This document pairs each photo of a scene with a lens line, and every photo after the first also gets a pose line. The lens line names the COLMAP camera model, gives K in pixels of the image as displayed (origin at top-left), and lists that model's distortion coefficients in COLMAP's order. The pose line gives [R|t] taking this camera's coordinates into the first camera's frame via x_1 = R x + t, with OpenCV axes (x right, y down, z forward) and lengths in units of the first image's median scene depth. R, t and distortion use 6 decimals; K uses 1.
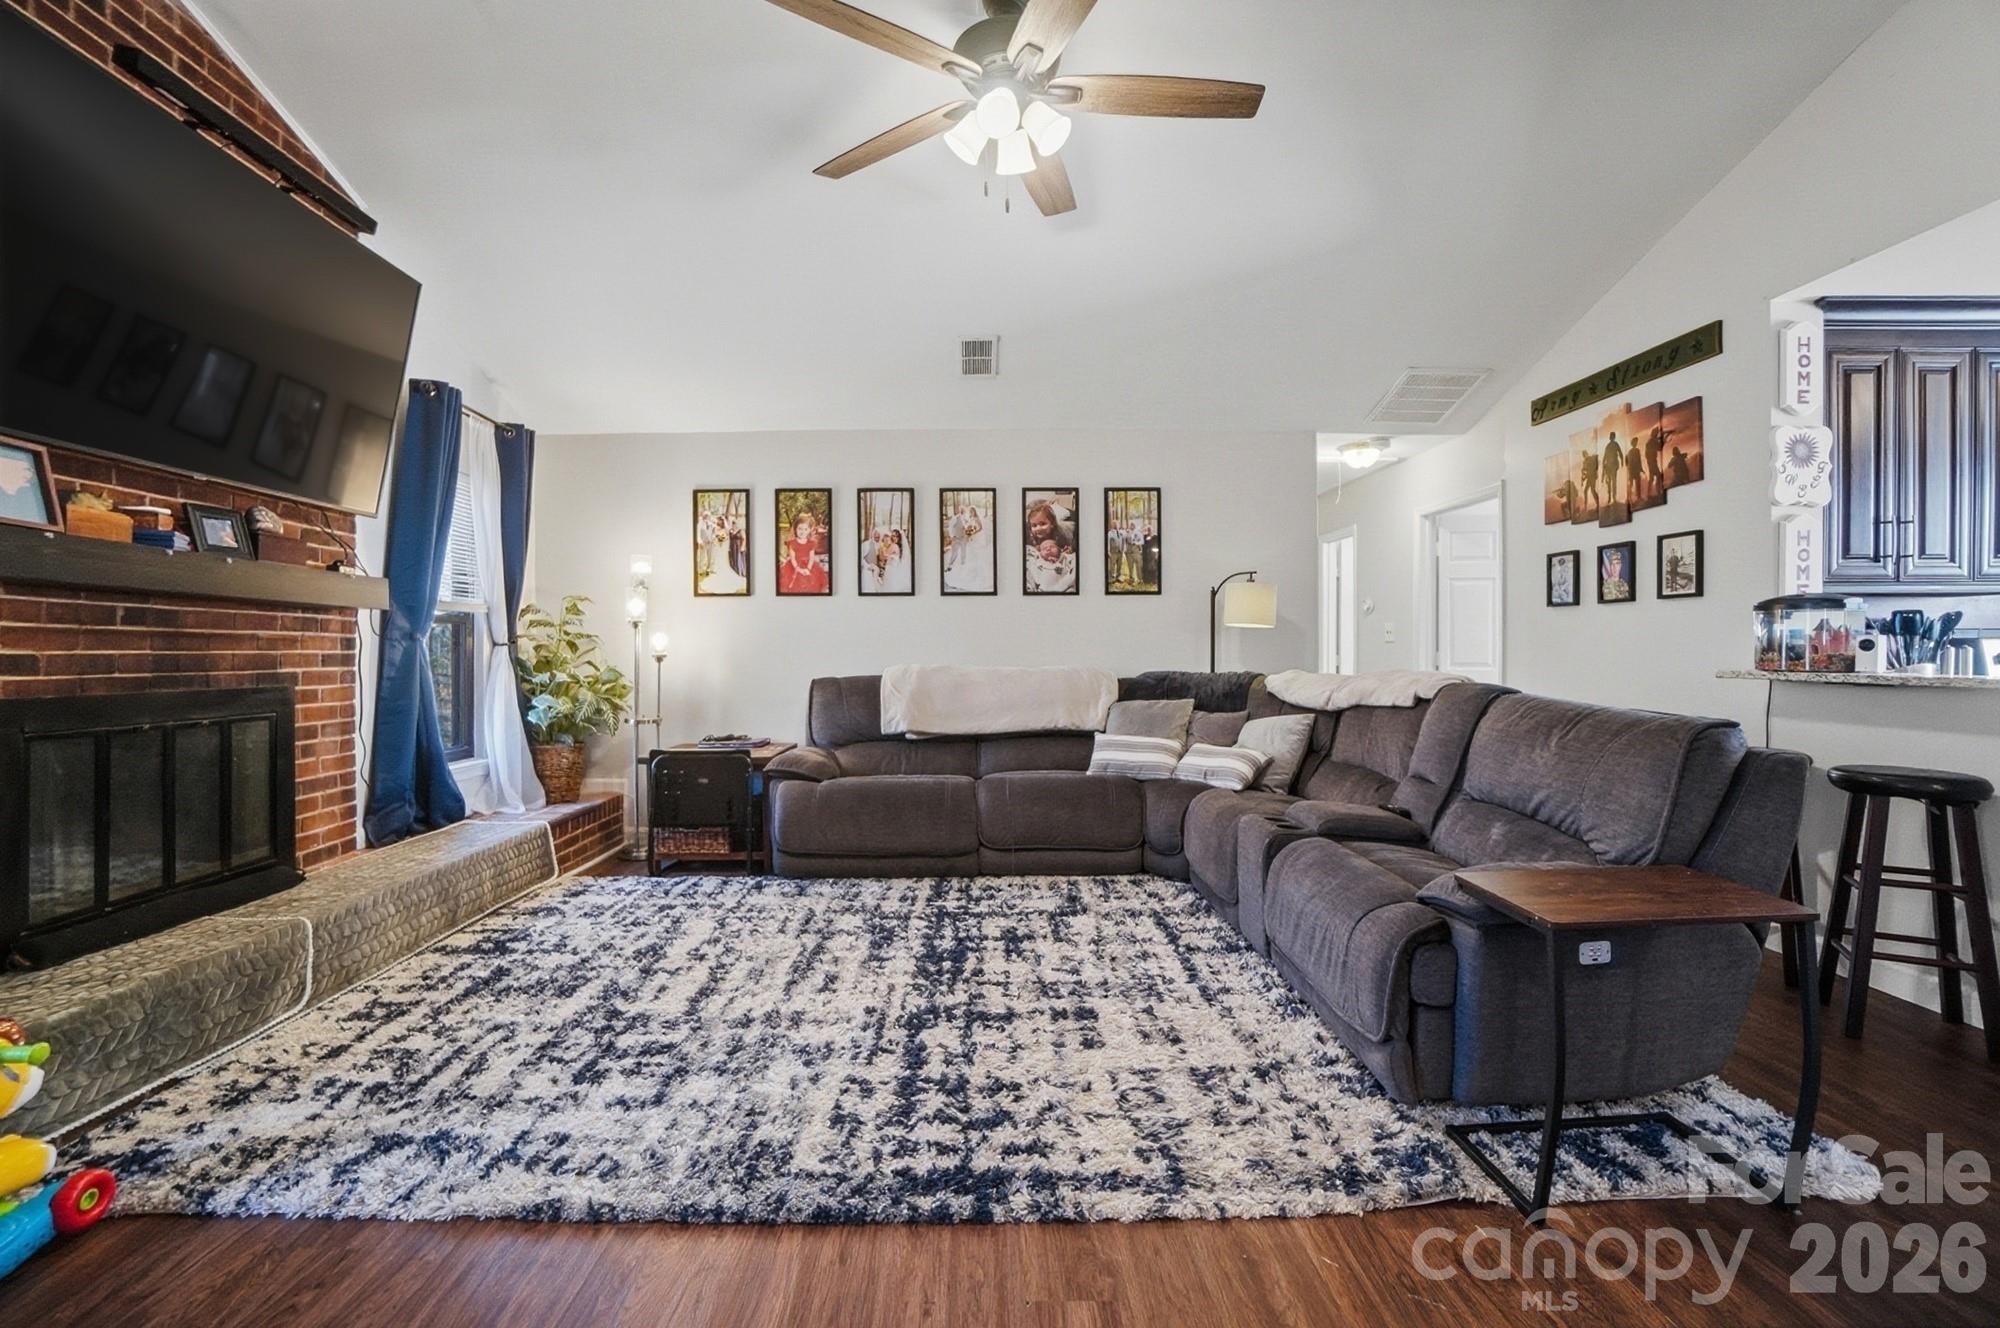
lens RADIAL K [[898.4, 0, 990.9], [0, 898.4, 664.1], [0, 0, 1]] dist [-0.050719, 0.000278]
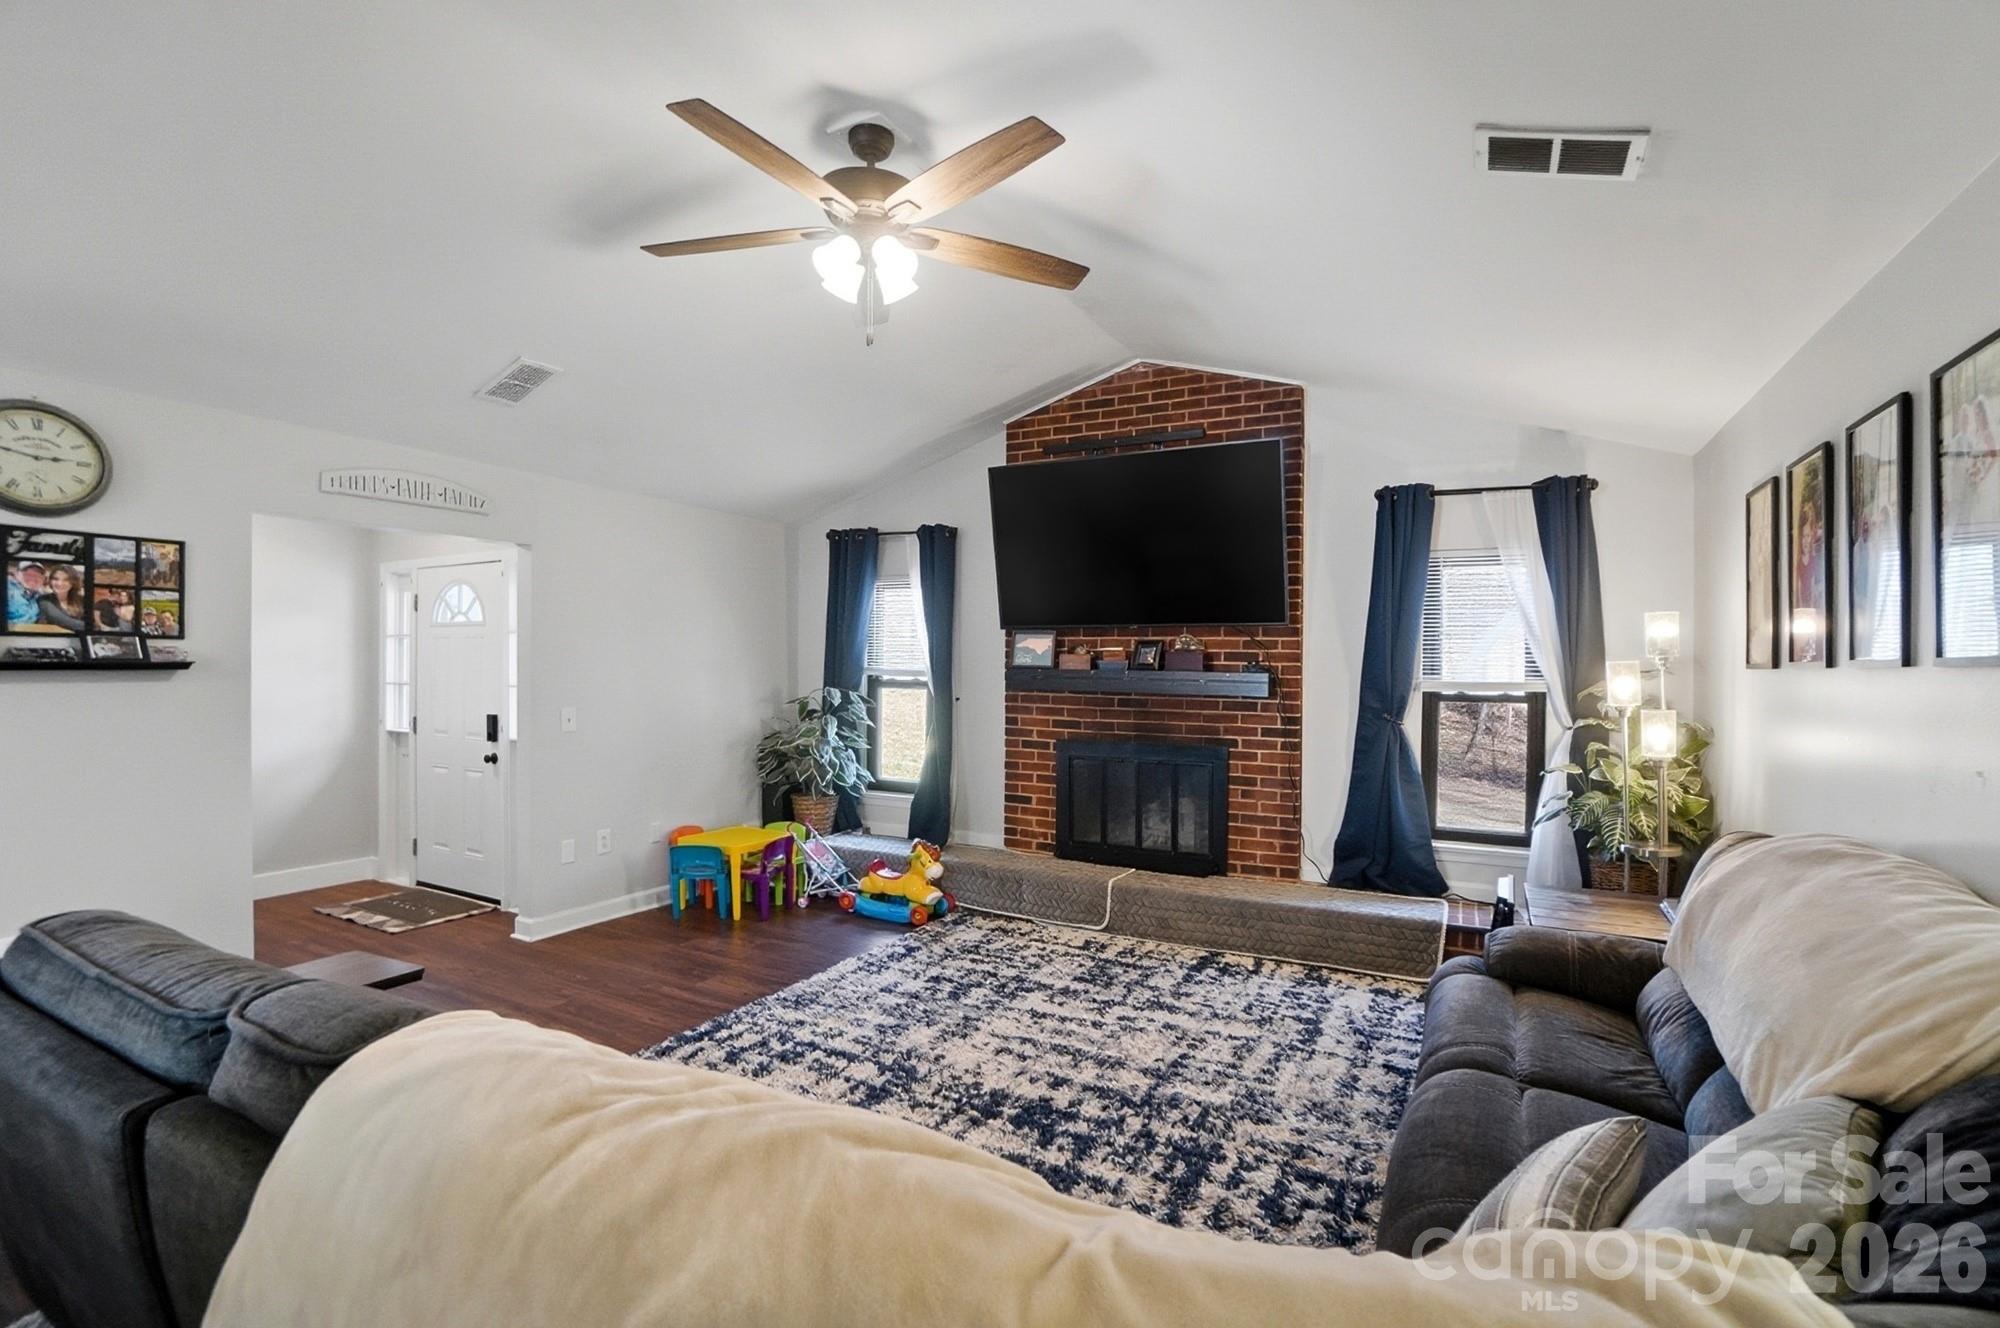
lens RADIAL K [[898.4, 0, 990.9], [0, 898.4, 664.1], [0, 0, 1]] dist [-0.050719, 0.000278]
pose [[-0.496201, -0.001060, -0.868207, 0.640700], [-0.020501, 0.999735, 0.010496, -0.110763], [0.867966, 0.023007, -0.496091, 1.218854]]
